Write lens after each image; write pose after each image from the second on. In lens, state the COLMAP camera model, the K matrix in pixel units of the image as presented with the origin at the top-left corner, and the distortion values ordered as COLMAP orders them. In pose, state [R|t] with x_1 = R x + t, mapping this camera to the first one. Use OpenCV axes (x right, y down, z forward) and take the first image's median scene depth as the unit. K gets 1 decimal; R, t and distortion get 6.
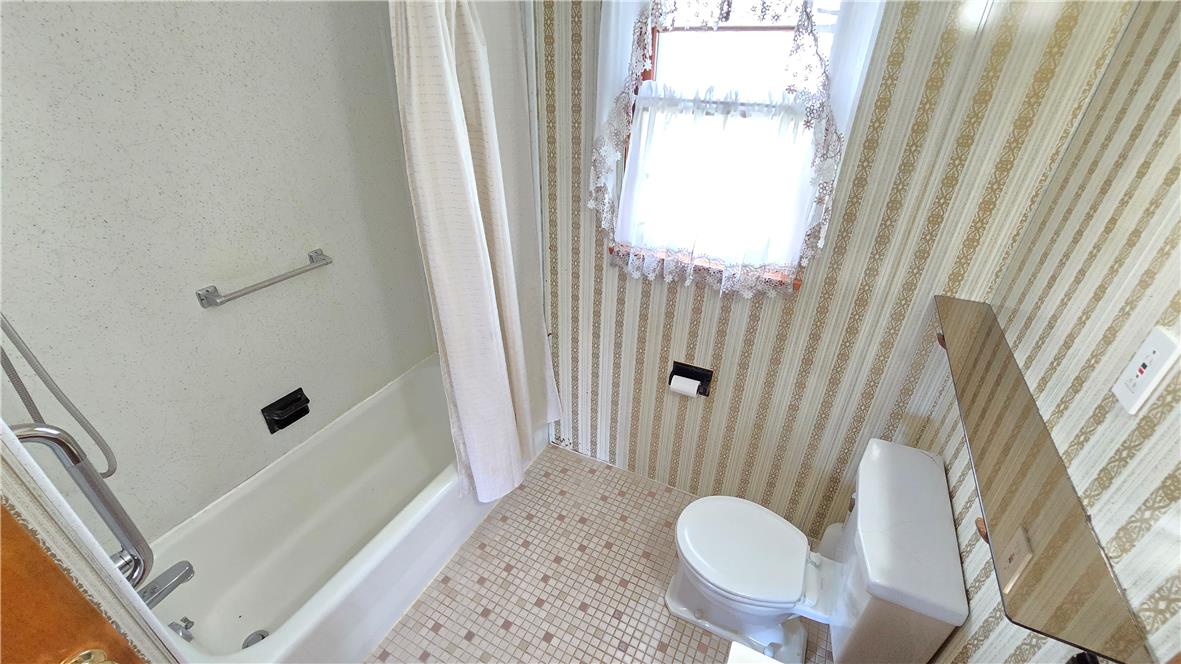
lens RADIAL K [[484.9, 0, 591.2], [0, 484.9, 339.5], [0, 0, 1]] dist [0.000317, -0.000570]
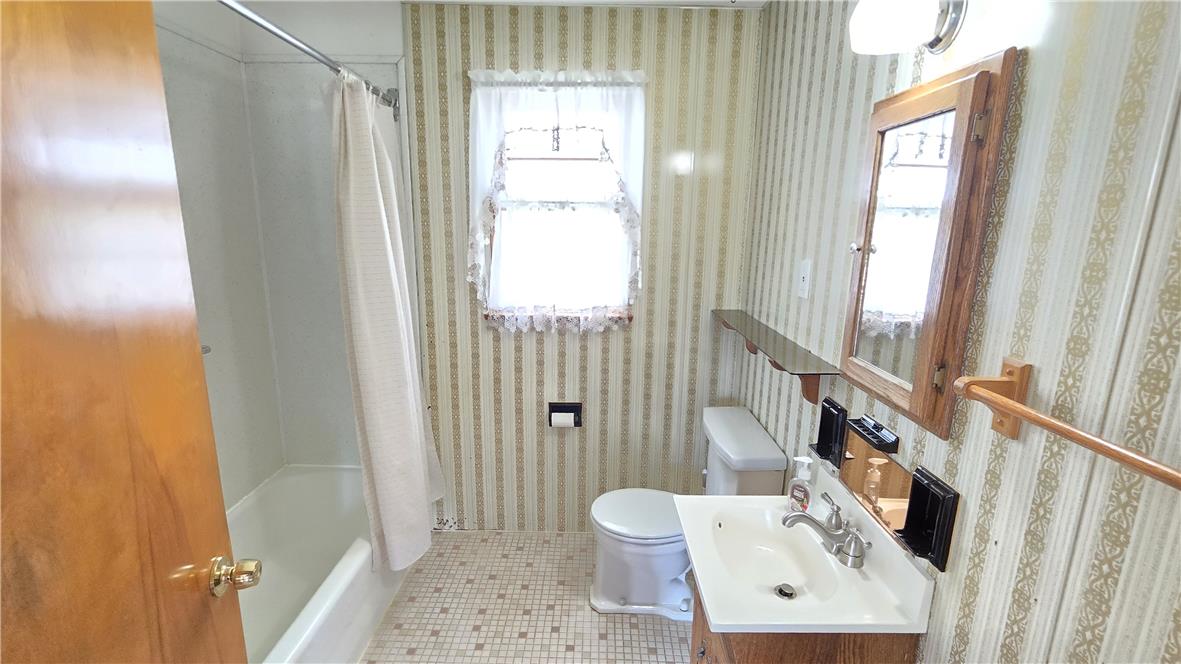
lens RADIAL K [[521.7, 0, 591.4], [0, 521.7, 330.0], [0, 0, 1]] dist [-0.005259, 0.001411]
pose [[0.901112, -0.096447, 0.422723, -0.290613], [0.223618, 0.938657, -0.262521, 0.263730], [-0.371472, 0.331089, 0.867403, -0.237767]]
